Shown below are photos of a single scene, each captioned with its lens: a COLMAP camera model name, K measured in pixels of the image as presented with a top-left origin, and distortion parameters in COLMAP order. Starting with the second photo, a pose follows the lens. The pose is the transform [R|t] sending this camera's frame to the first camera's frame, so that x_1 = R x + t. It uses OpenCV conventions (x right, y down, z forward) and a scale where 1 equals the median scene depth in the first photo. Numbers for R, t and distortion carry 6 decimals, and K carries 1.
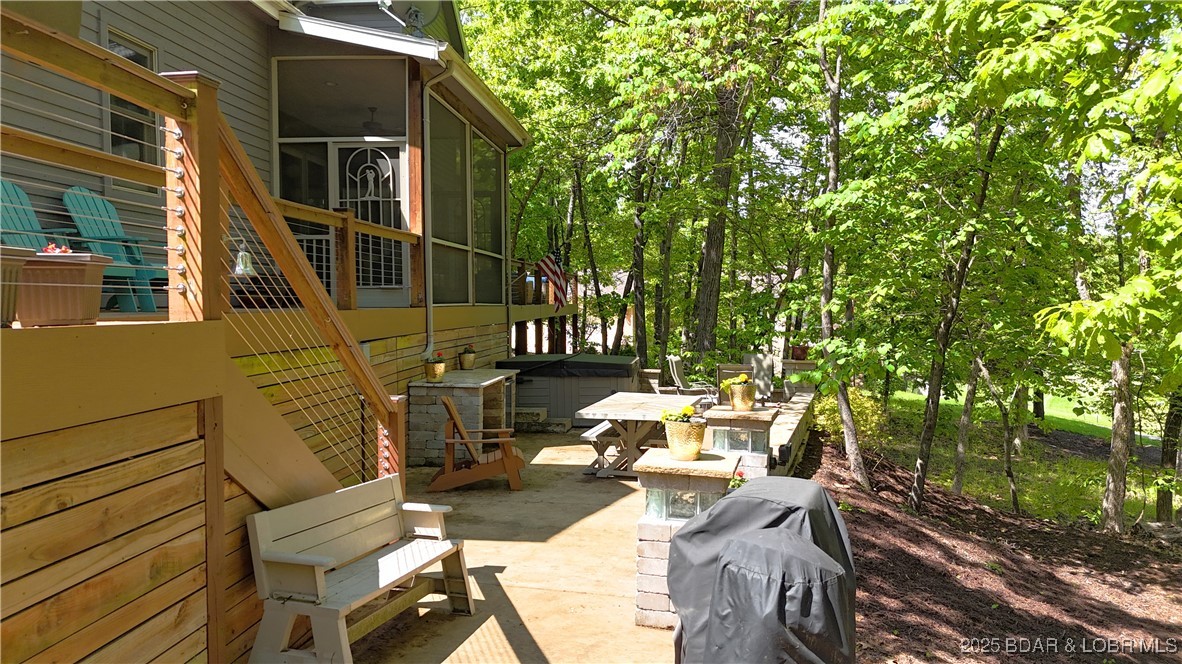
lens RADIAL K [[878.7, 0, 591.4], [0, 878.7, 334.2], [0, 0, 1]] dist [0.015435, -0.000749]
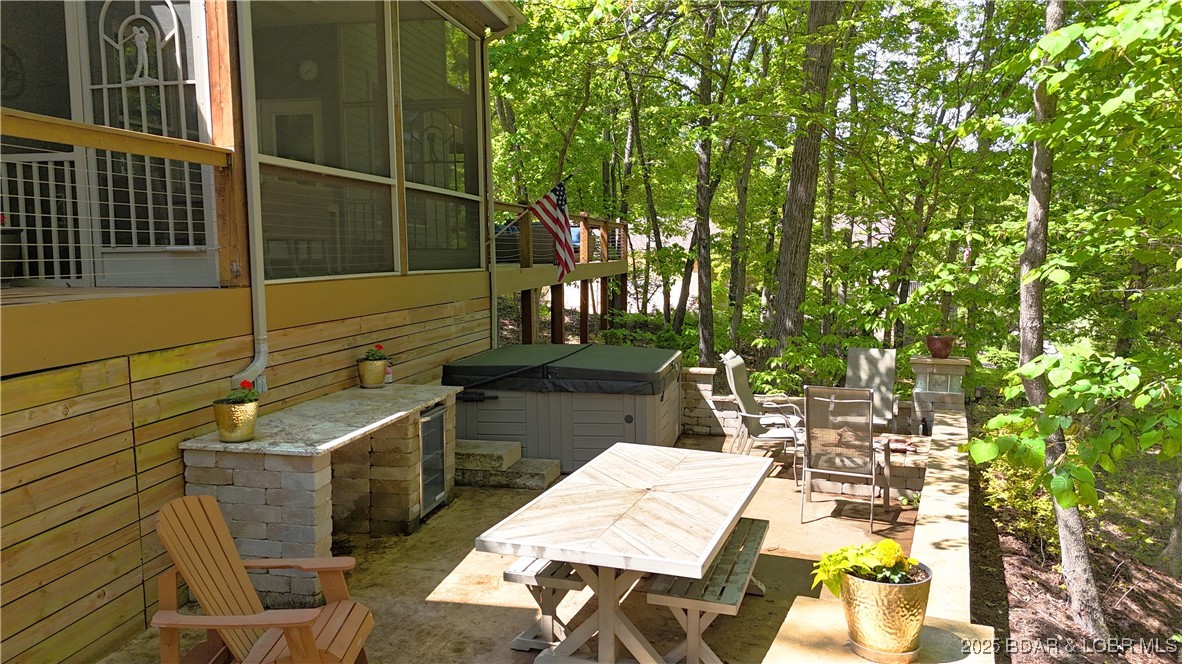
lens RADIAL K [[878.7, 0, 591.9], [0, 878.7, 334.8], [0, 0, 1]] dist [0.015435, -0.000749]
pose [[0.995442, 0.004543, -0.095263, 0.051842], [0.001053, 0.998281, 0.058607, -0.024491], [0.095365, -0.058440, 0.993725, 0.363081]]
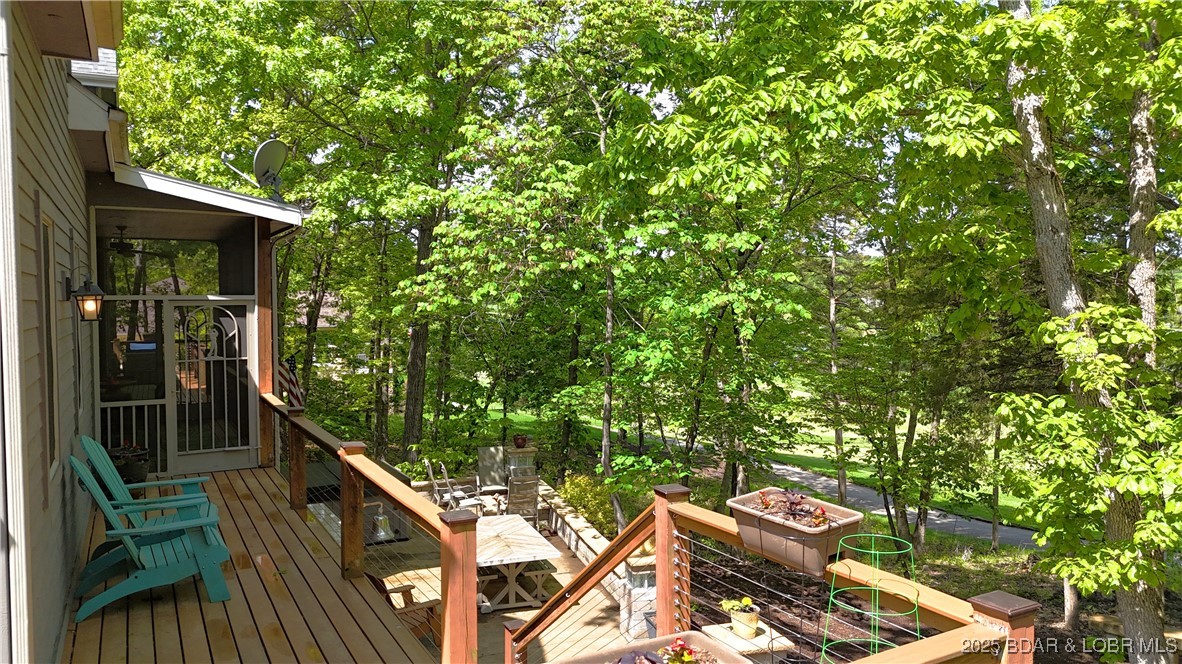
lens RADIAL K [[878.7, 0, 590.4], [0, 878.7, 325.8], [0, 0, 1]] dist [0.015435, -0.000749]
pose [[0.838050, -0.023143, 0.545102, -0.318832], [0.024936, 0.999681, 0.004106, -0.136541], [-0.545023, 0.010151, 0.838360, -0.020156]]
